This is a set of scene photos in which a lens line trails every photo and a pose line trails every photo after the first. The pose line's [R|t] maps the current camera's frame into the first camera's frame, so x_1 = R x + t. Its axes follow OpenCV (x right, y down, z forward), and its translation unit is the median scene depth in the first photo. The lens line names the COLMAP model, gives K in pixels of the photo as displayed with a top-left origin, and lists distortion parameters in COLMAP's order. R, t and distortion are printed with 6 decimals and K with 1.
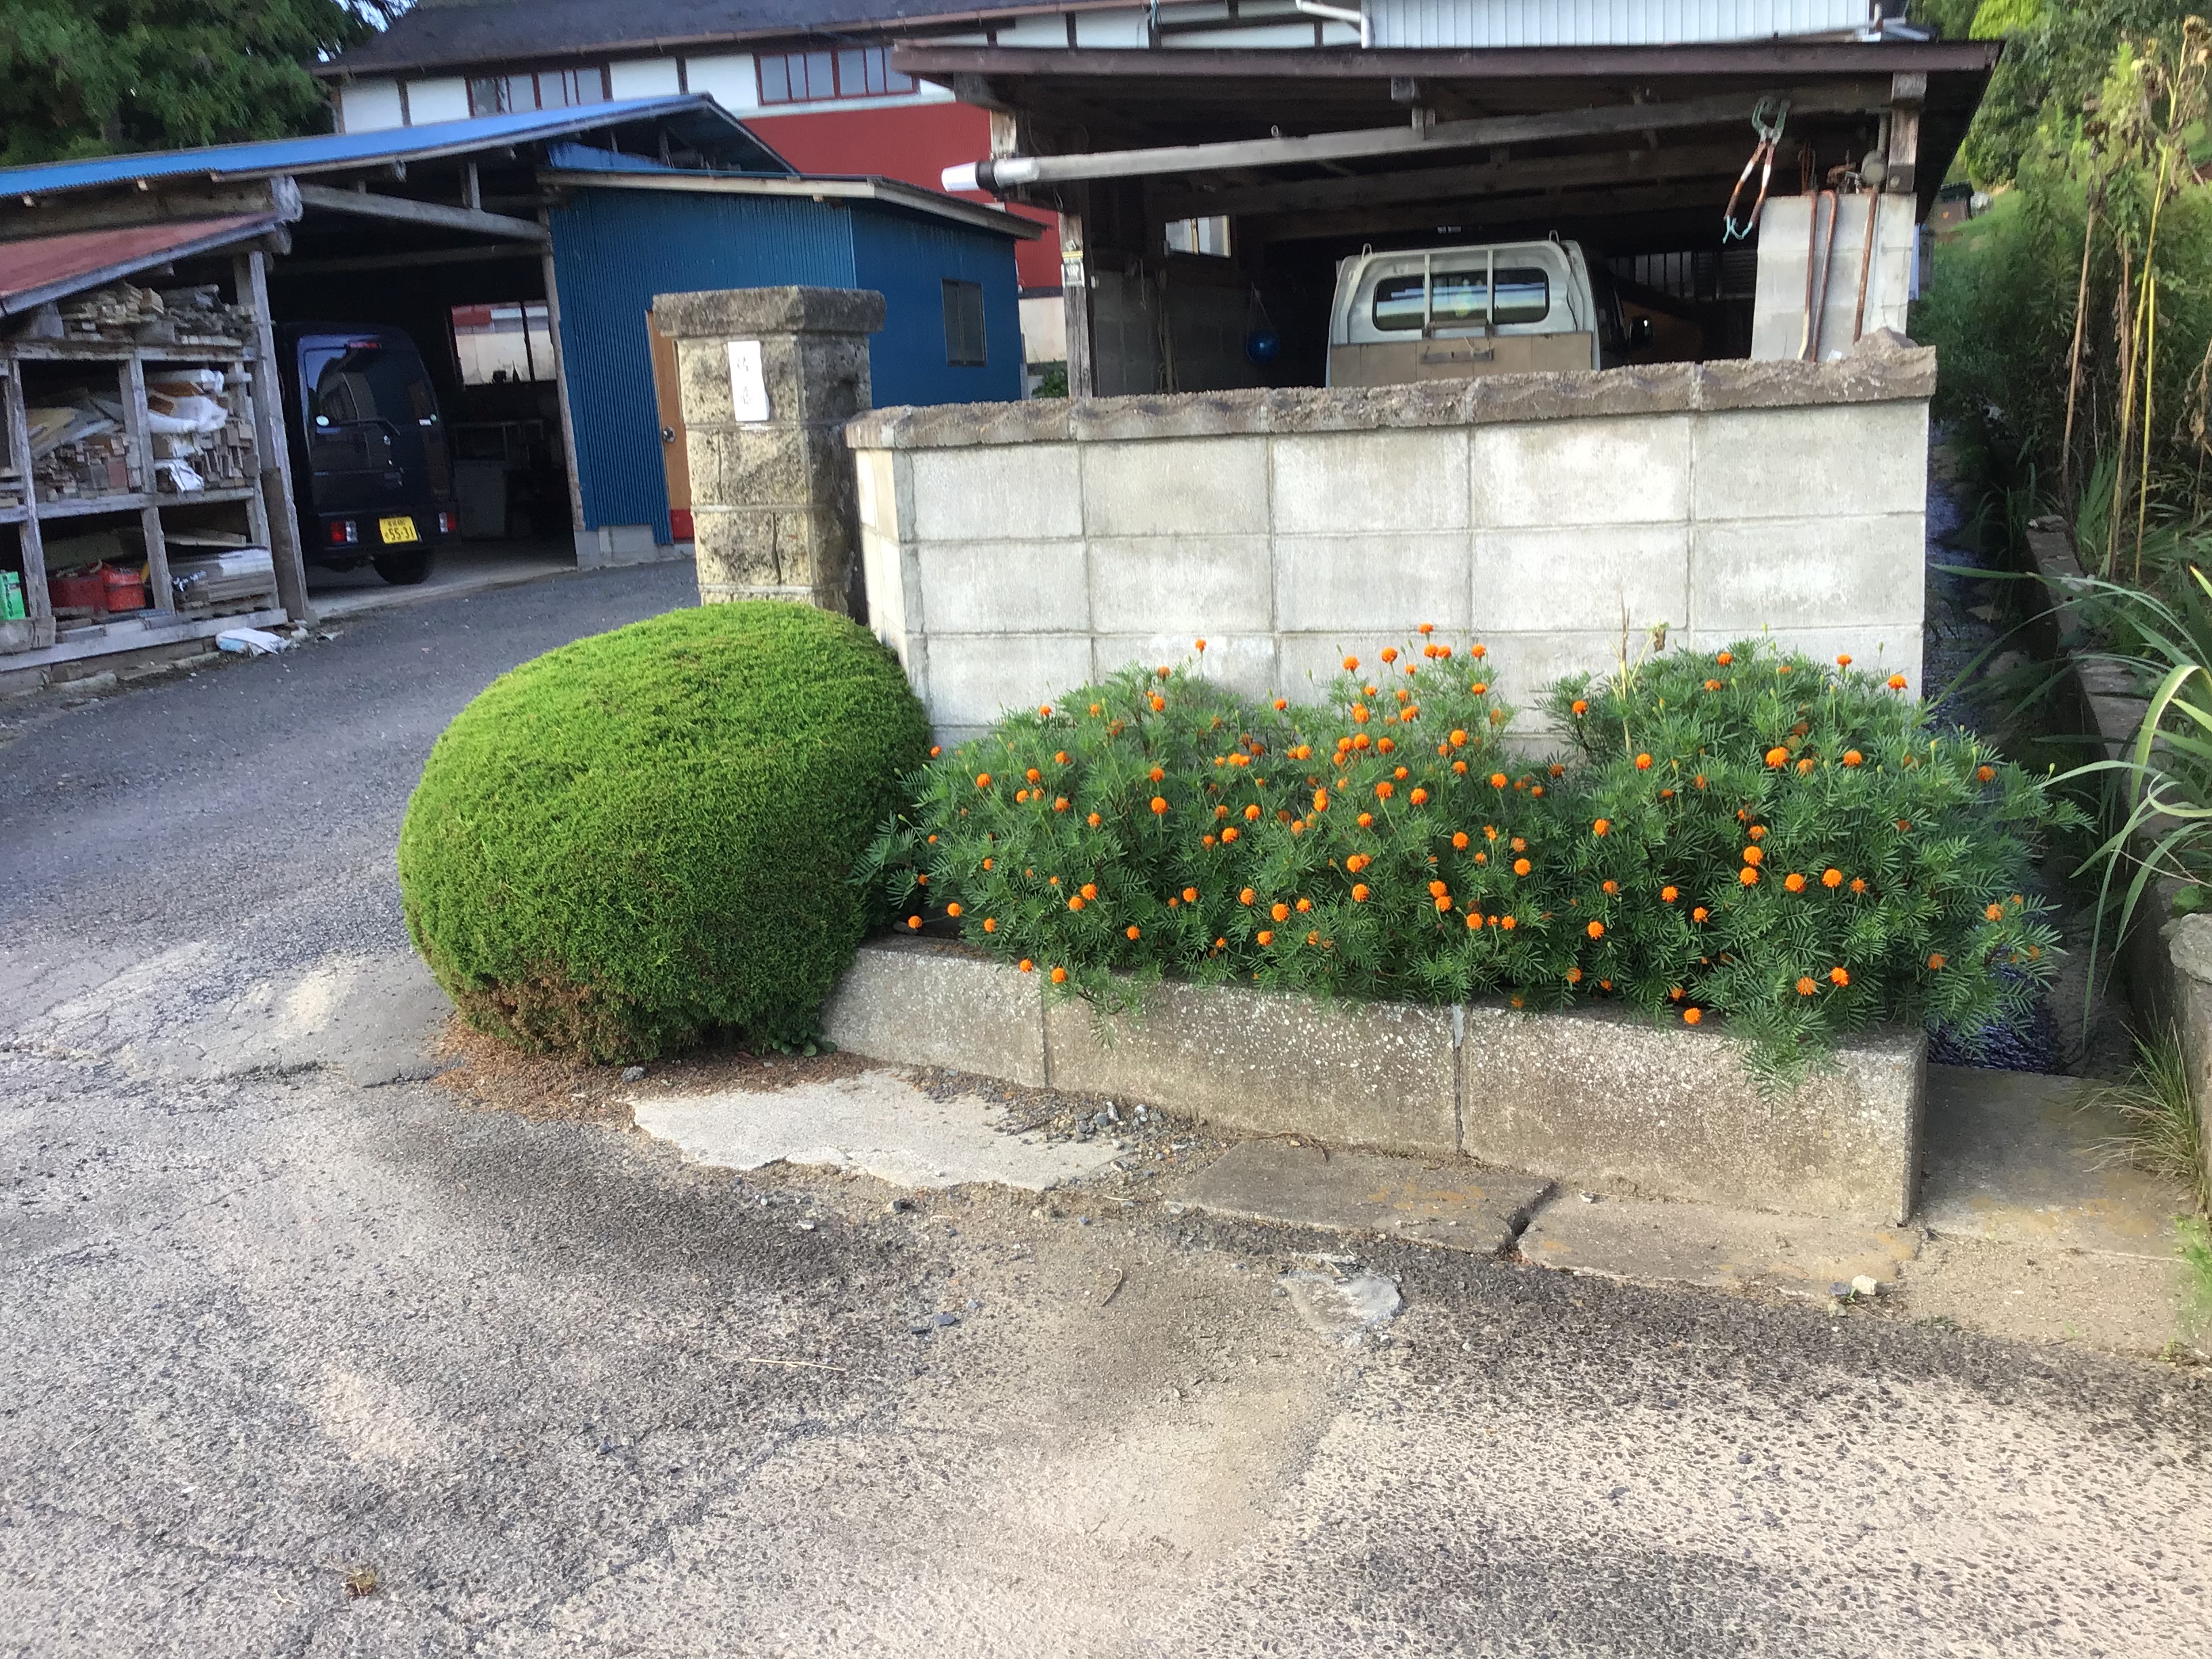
lens RADIAL K [[1975.0, 0, 1120.7], [0, 1975.0, 812.4], [0, 0, 1]] dist [0.149095, -0.329528]
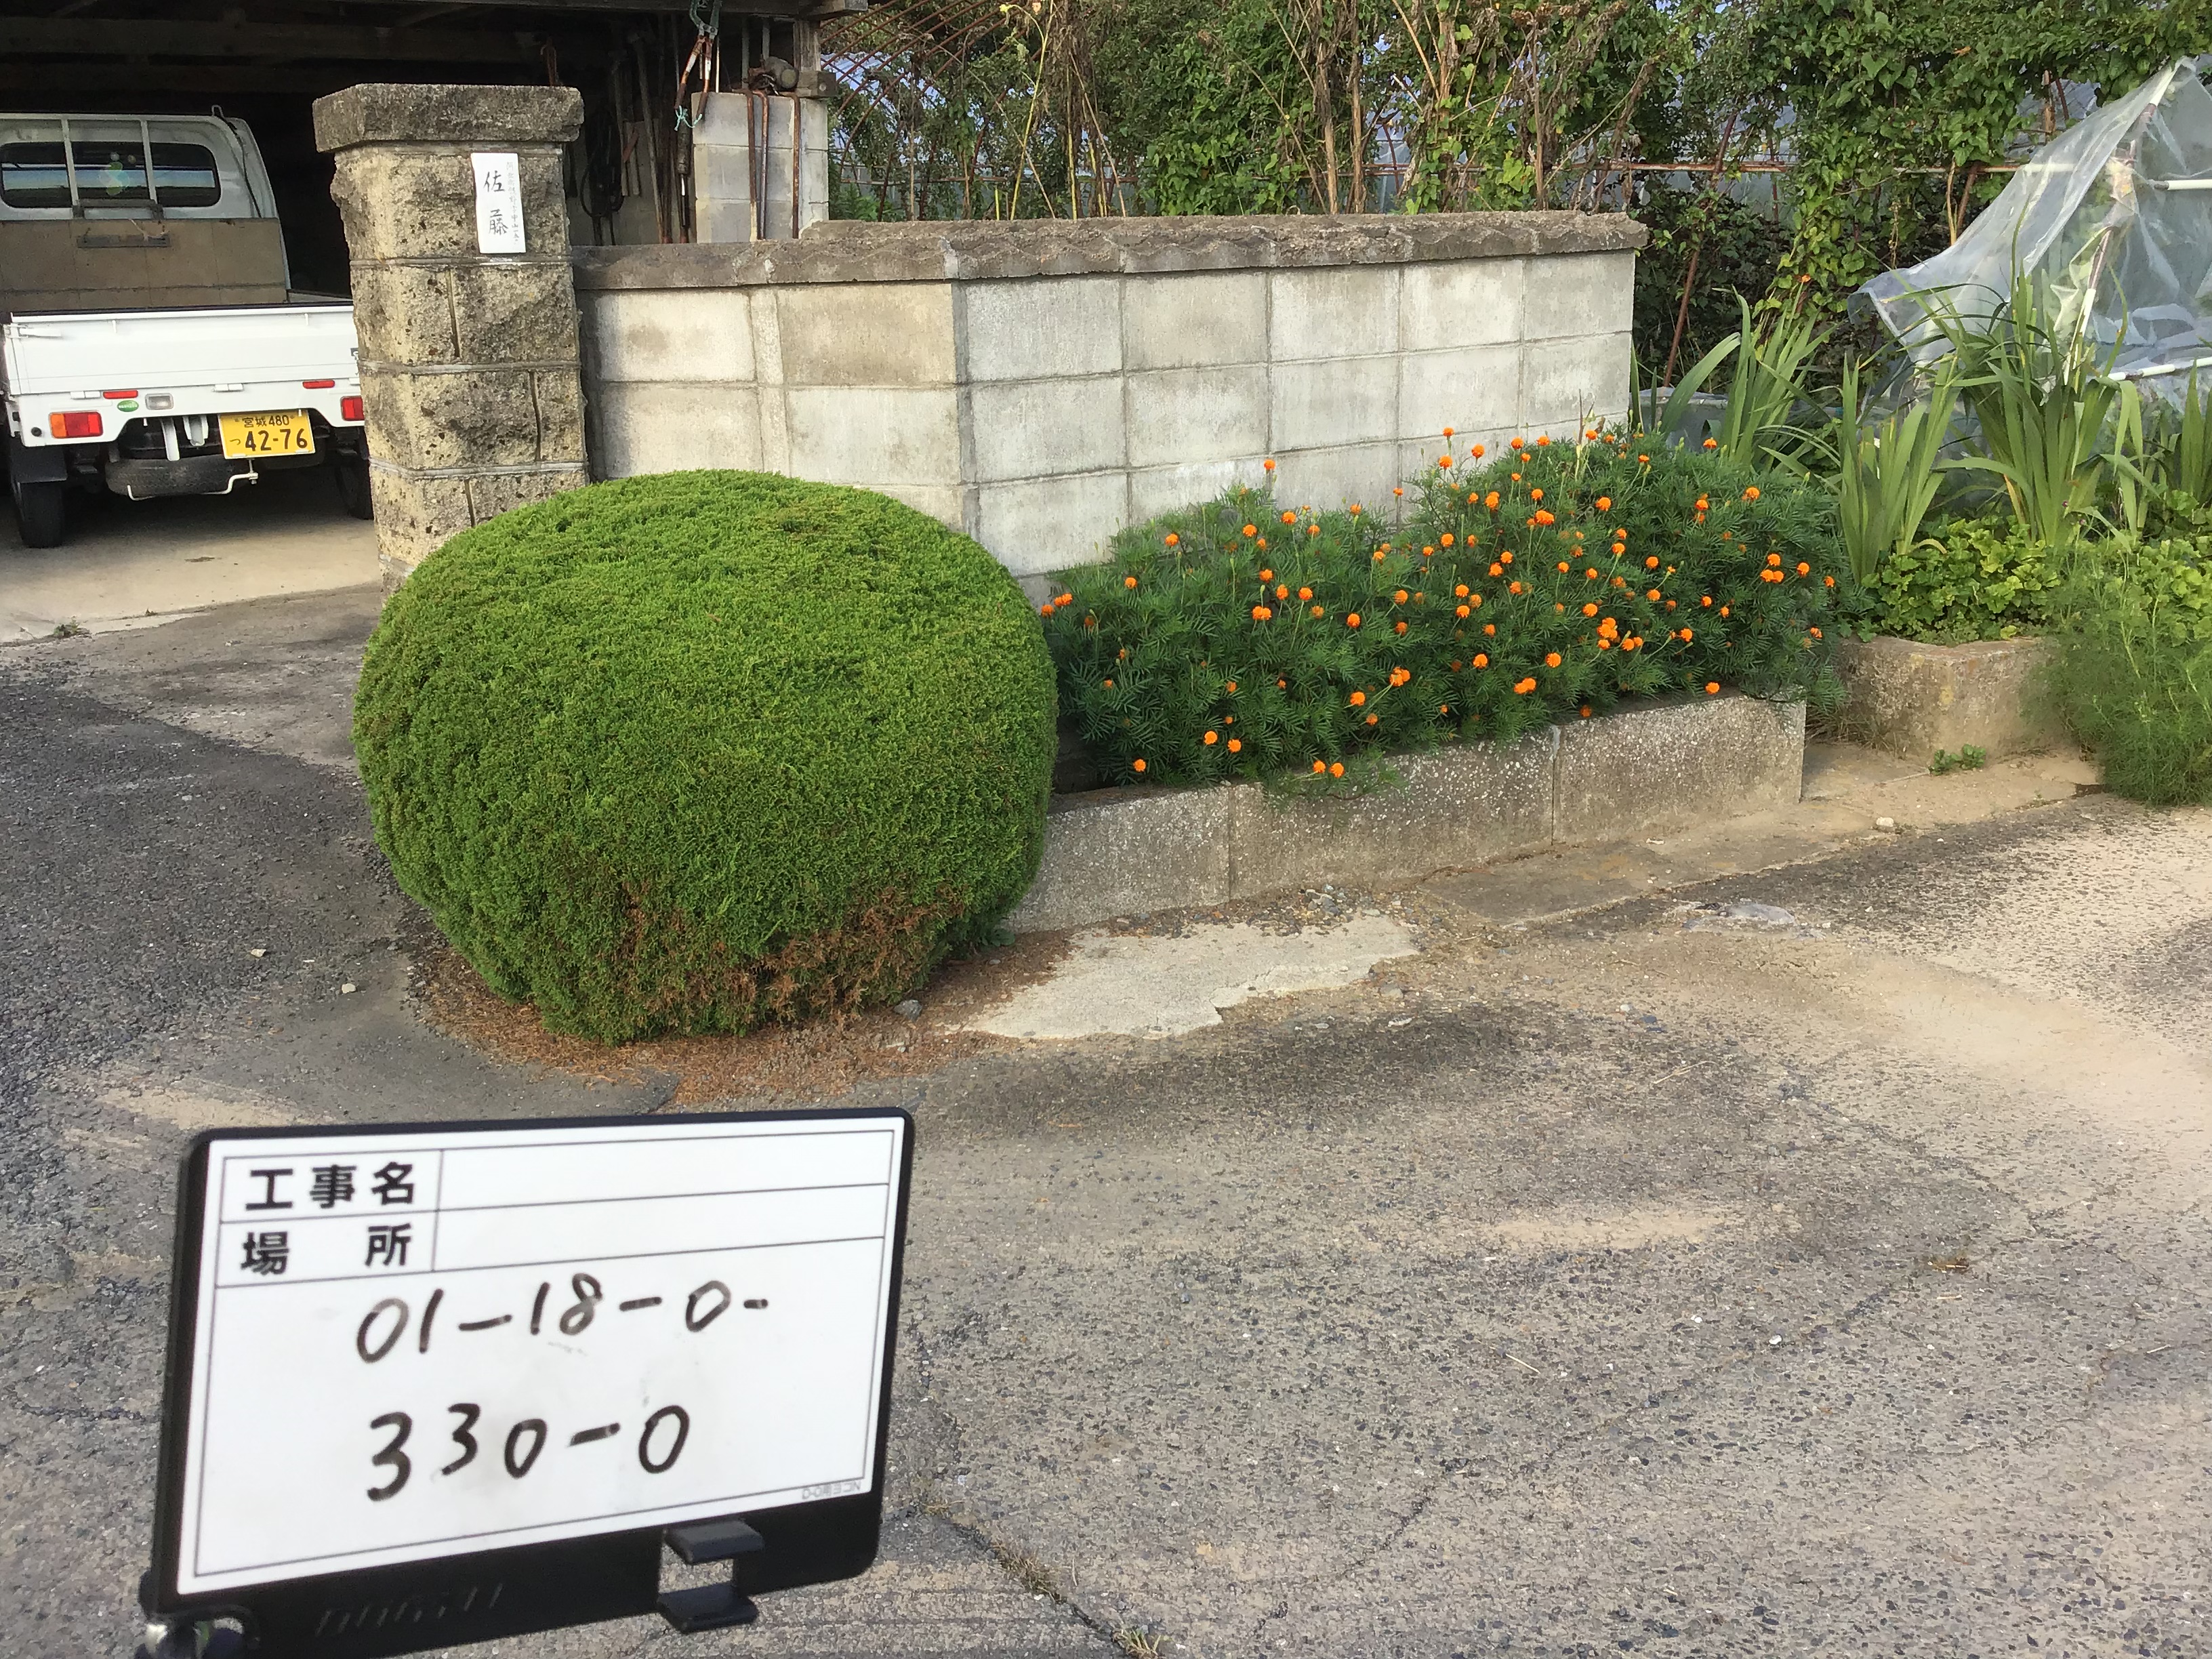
lens RADIAL K [[1975.0, 0, 1120.7], [0, 1975.0, 812.4], [0, 0, 1]] dist [0.149095, -0.329528]
pose [[0.564646, -0.193736, 0.802273, -0.887947], [0.169314, 0.978575, 0.117146, -0.038166], [-0.807780, 0.069690, 0.585350, 0.427415]]
